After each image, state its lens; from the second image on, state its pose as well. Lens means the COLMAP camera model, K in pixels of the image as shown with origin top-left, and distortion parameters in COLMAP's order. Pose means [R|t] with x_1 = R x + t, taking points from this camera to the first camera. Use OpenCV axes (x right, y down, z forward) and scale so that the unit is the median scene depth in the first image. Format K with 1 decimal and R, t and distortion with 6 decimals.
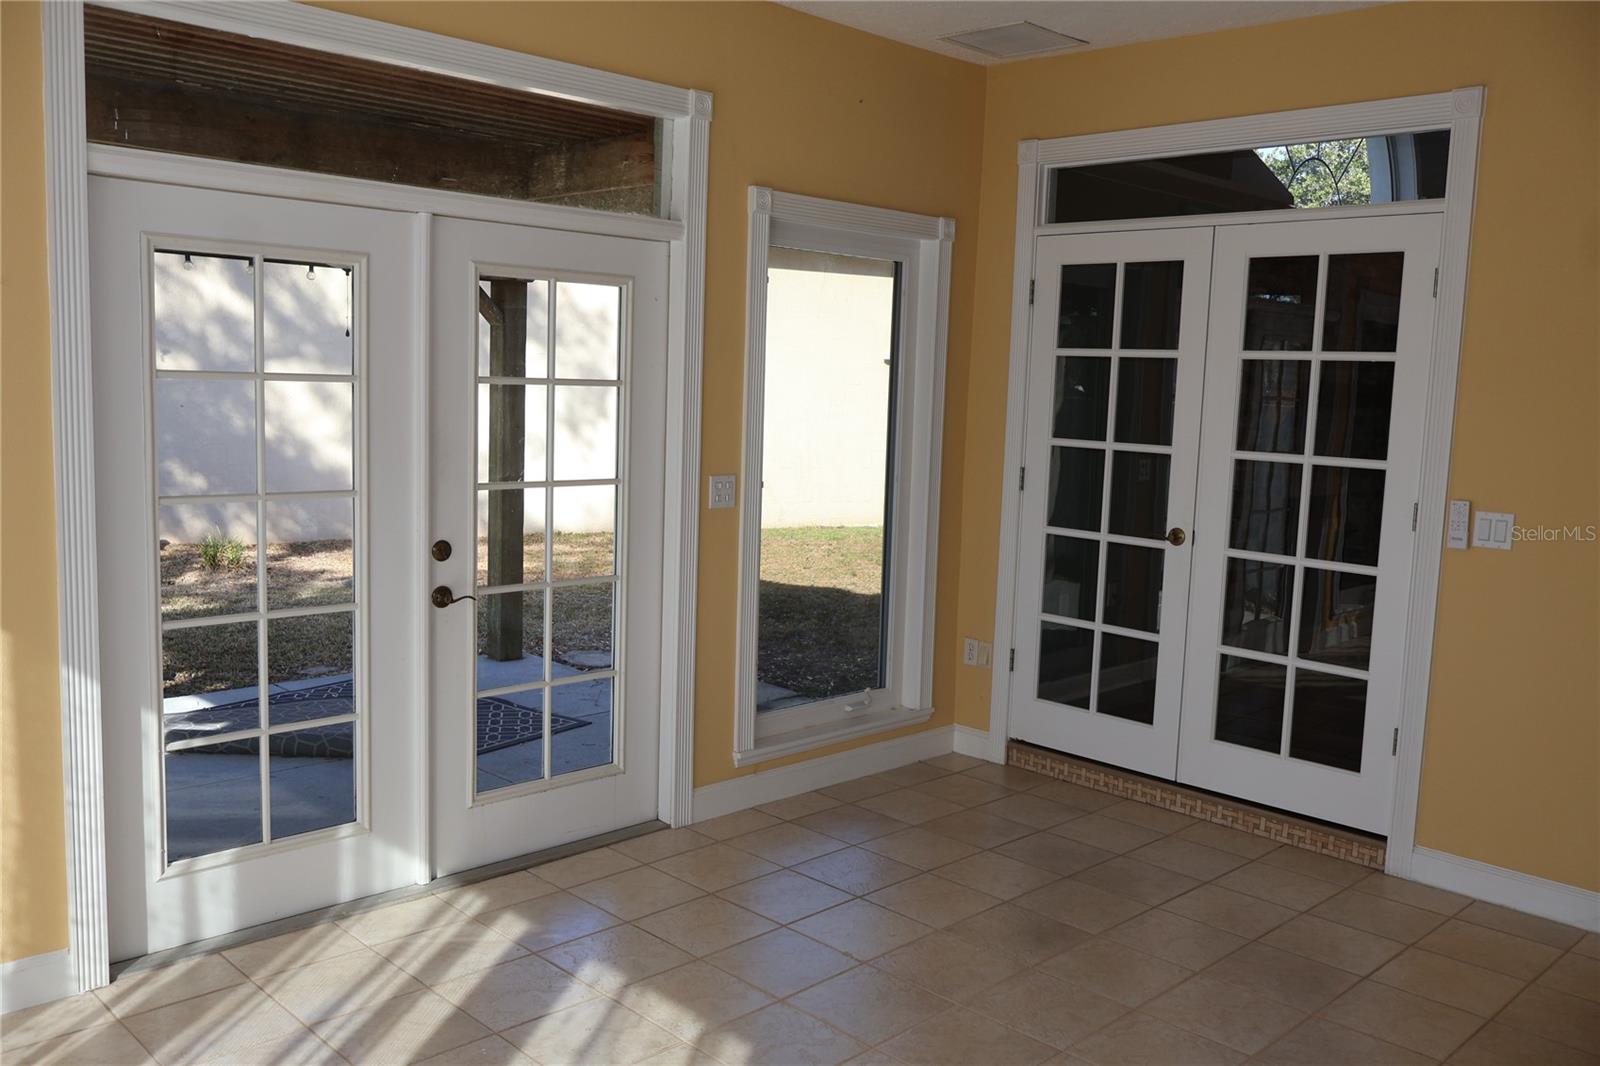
lens RADIAL K [[1338.3, 0, 801.4], [0, 1338.3, 537.1], [0, 0, 1]] dist [-0.002803, 0.003833]
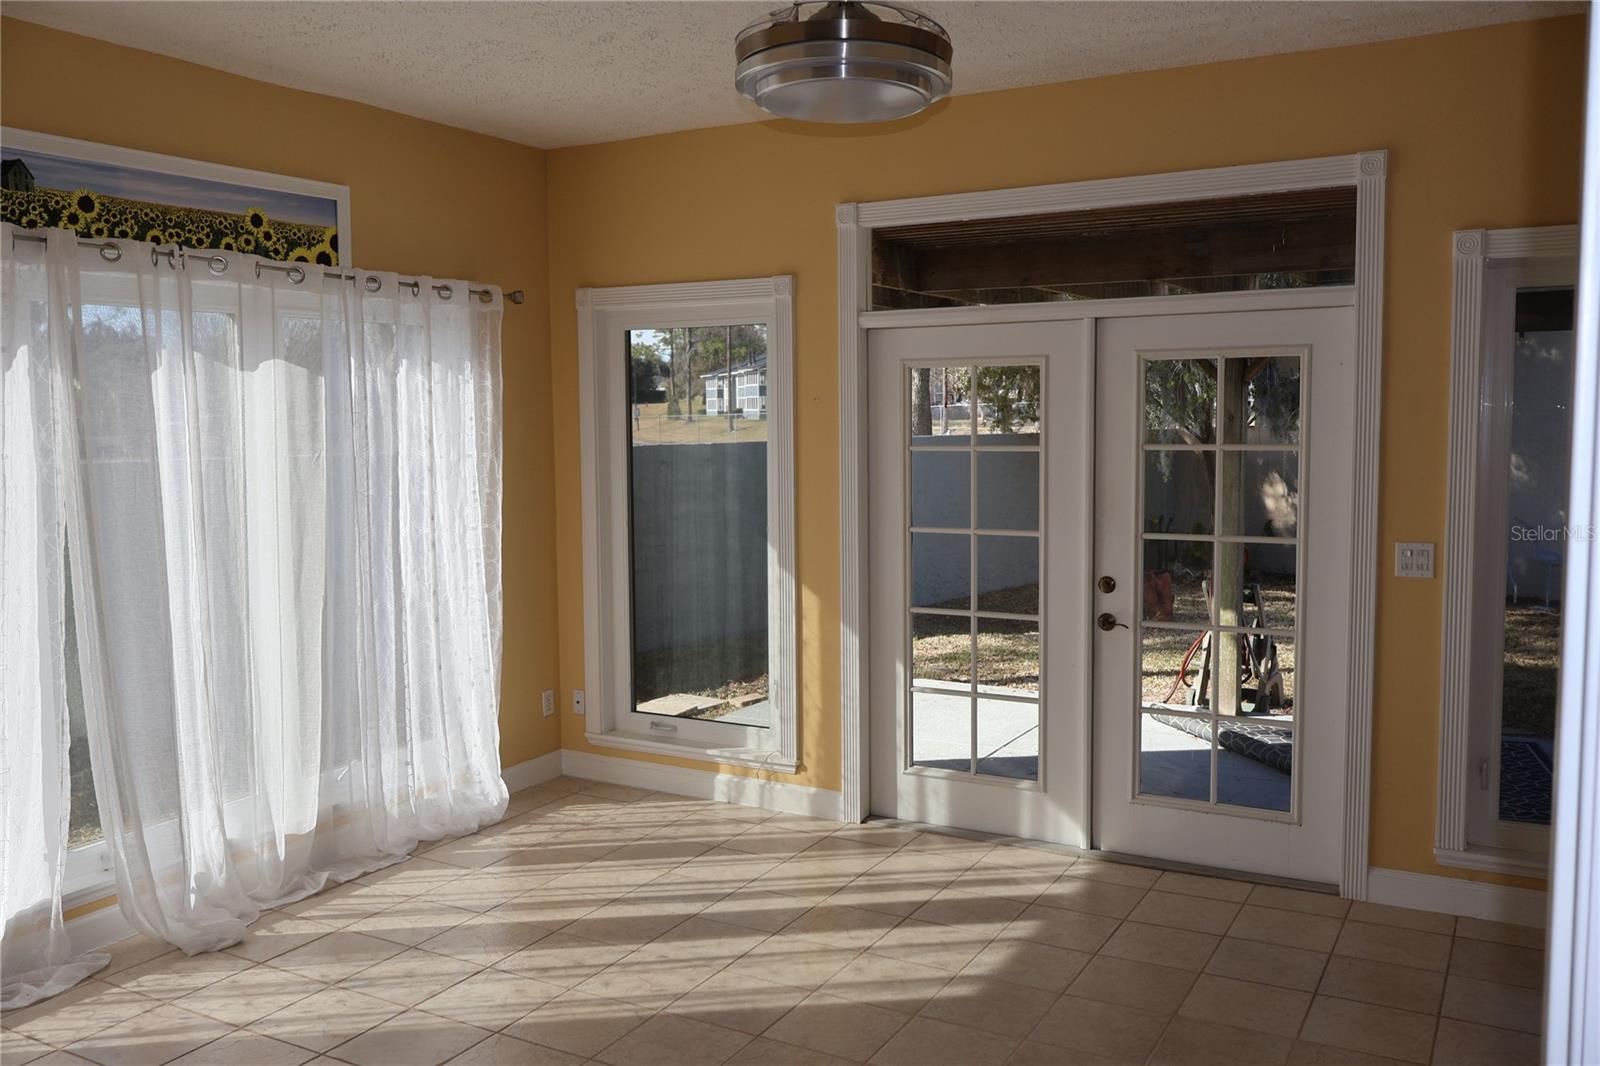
lens RADIAL K [[1338.3, 0, 802.5], [0, 1338.3, 529.4], [0, 0, 1]] dist [-0.002803, 0.003833]
pose [[0.276240, 0.042575, -0.960145, 0.885249], [-0.097311, 0.995123, 0.016129, -0.035184], [0.956150, 0.088977, 0.279036, 0.396000]]
